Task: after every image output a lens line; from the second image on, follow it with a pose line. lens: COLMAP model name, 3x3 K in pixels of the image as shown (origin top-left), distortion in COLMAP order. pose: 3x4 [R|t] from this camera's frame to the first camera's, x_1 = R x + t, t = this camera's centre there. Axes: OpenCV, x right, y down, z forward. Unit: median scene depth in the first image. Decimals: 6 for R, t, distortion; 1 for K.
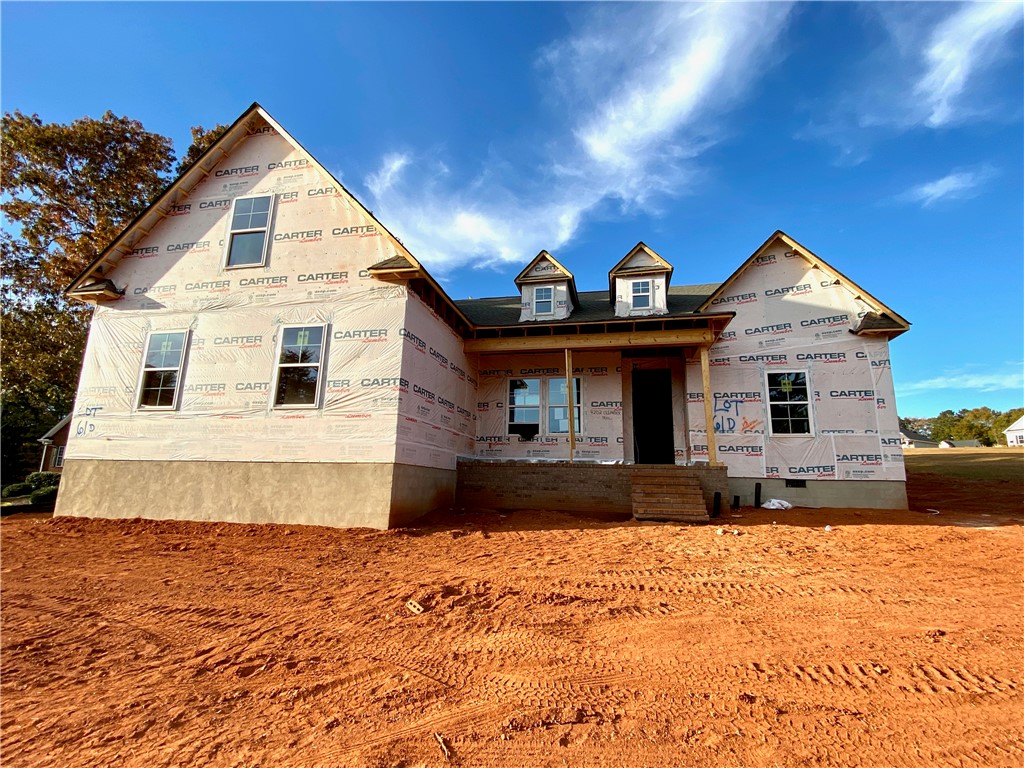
lens RADIAL K [[476.9, 0, 513.7], [0, 476.9, 387.1], [0, 0, 1]] dist [0.025396, -0.001154]
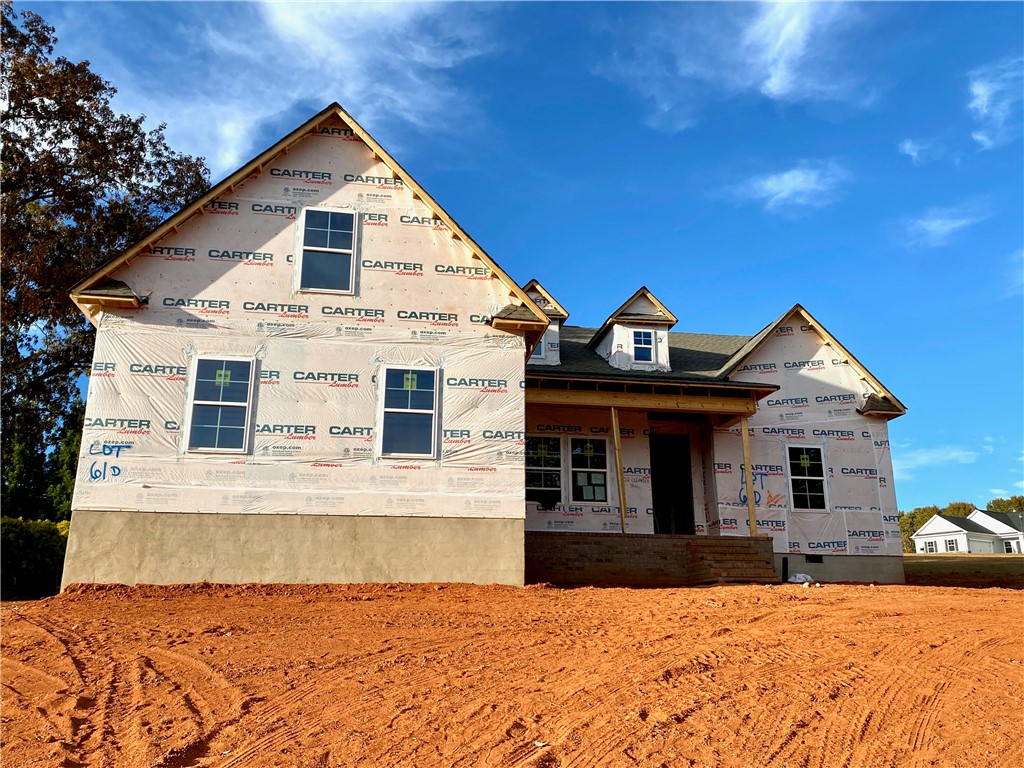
lens RADIAL K [[860.1, 0, 512.0], [0, 860.1, 384.0], [0, 0, 1]] dist [0.084140, -0.004801]
pose [[0.929738, 0.079858, 0.359457, -0.754100], [-0.052232, 0.994930, -0.085937, 0.029744], [-0.364497, 0.061124, 0.929196, -0.529930]]
